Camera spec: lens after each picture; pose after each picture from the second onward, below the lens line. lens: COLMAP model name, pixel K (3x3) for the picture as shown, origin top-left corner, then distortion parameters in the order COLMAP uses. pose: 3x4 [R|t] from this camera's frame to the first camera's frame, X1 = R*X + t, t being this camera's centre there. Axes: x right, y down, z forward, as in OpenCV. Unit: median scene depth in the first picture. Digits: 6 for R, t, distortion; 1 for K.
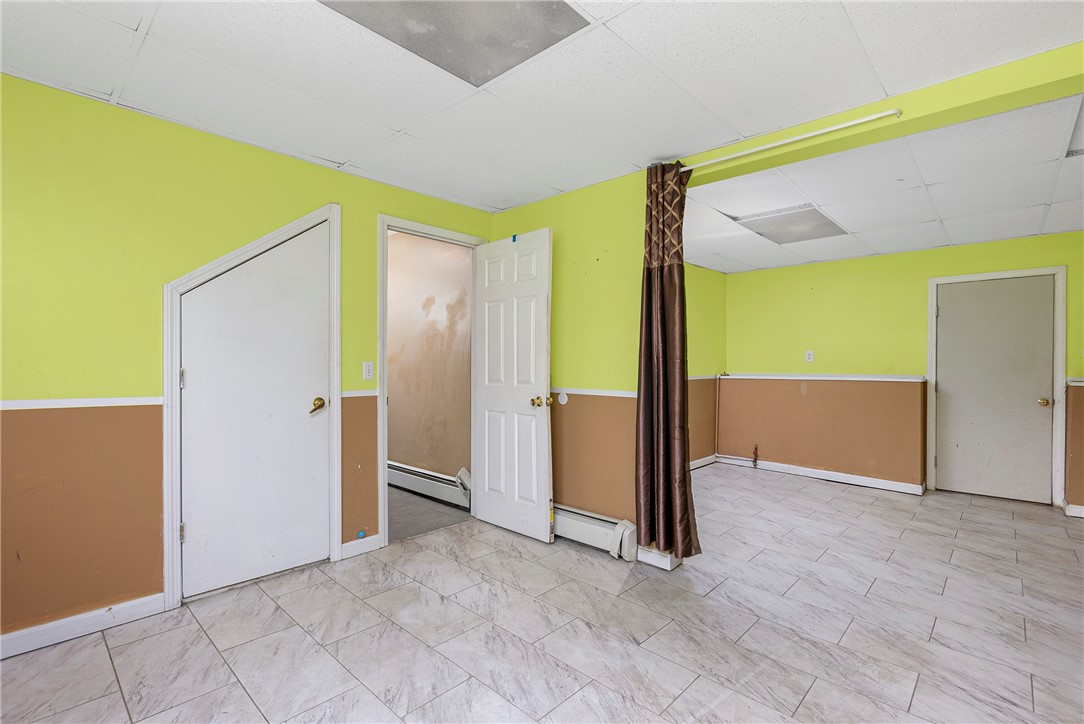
lens RADIAL K [[493.0, 0, 516.3], [0, 493.0, 361.0], [0, 0, 1]] dist [-0.000835, -0.000077]
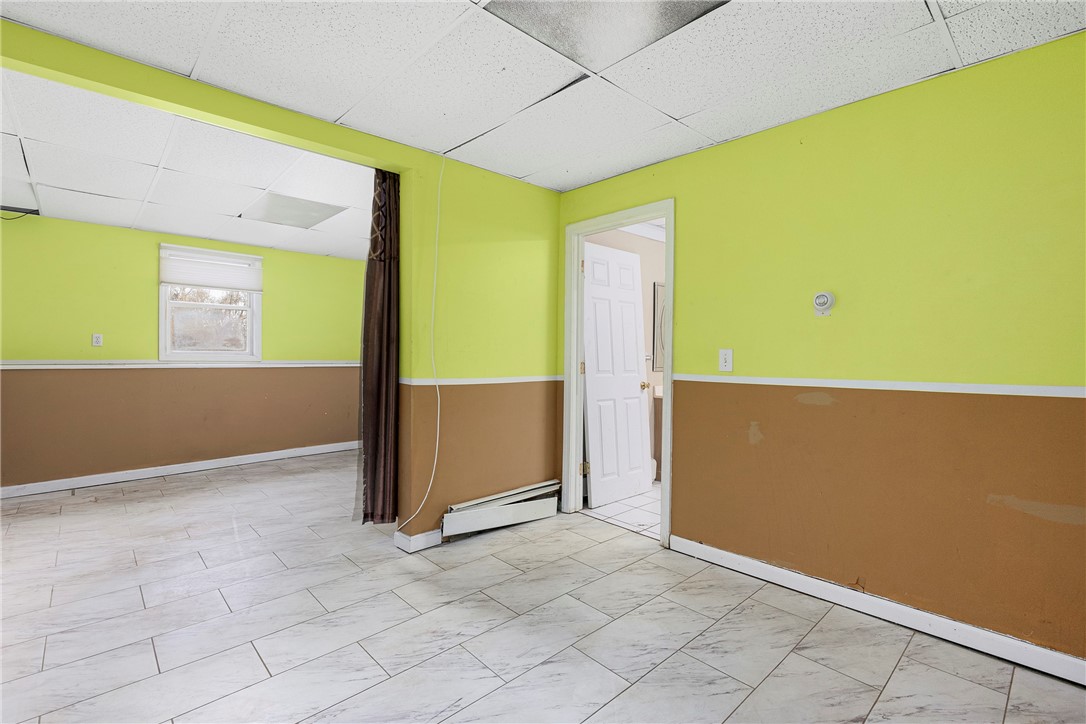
lens RADIAL K [[493.9, 0, 517.3], [0, 493.9, 361.0], [0, 0, 1]] dist [-0.000835, -0.000077]
pose [[-0.070242, 0.004305, -0.997521, 1.494080], [0.000854, 0.999991, 0.004256, 0.061284], [0.997530, -0.000553, -0.070245, 1.533560]]
